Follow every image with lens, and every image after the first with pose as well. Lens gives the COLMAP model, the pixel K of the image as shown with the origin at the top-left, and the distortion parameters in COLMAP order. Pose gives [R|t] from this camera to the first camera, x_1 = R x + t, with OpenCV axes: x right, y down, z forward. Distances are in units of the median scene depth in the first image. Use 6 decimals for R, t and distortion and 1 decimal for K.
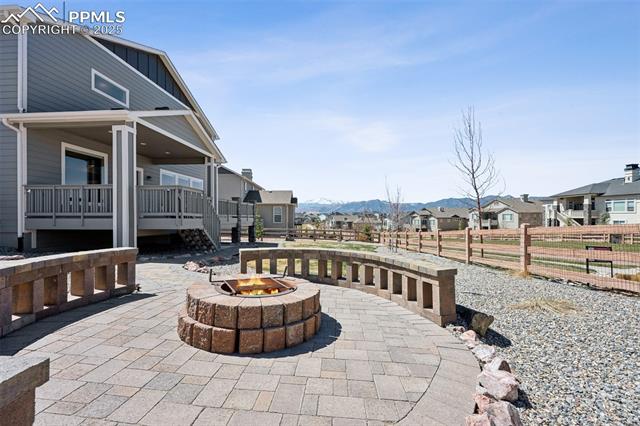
lens RADIAL K [[266.3, 0, 317.0], [0, 266.3, 217.1], [0, 0, 1]] dist [-0.004812, 0.000787]
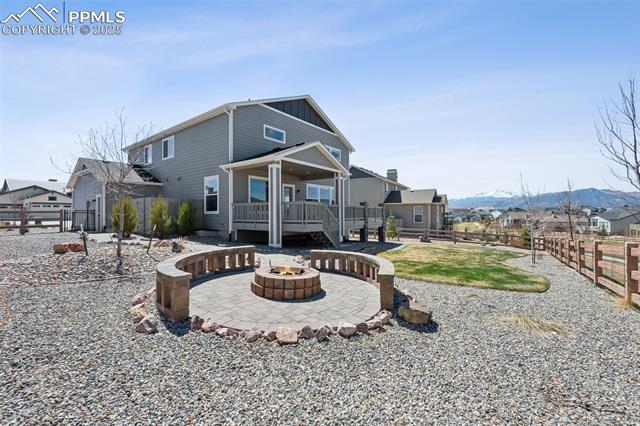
lens RADIAL K [[266.3, 0, 314.2], [0, 266.3, 213.6], [0, 0, 1]] dist [-0.004812, 0.000787]
pose [[0.832773, -0.004561, -0.553595, 0.262521], [0.004159, 0.999989, -0.001981, -0.039761], [0.553598, -0.000653, 0.832784, -0.132831]]
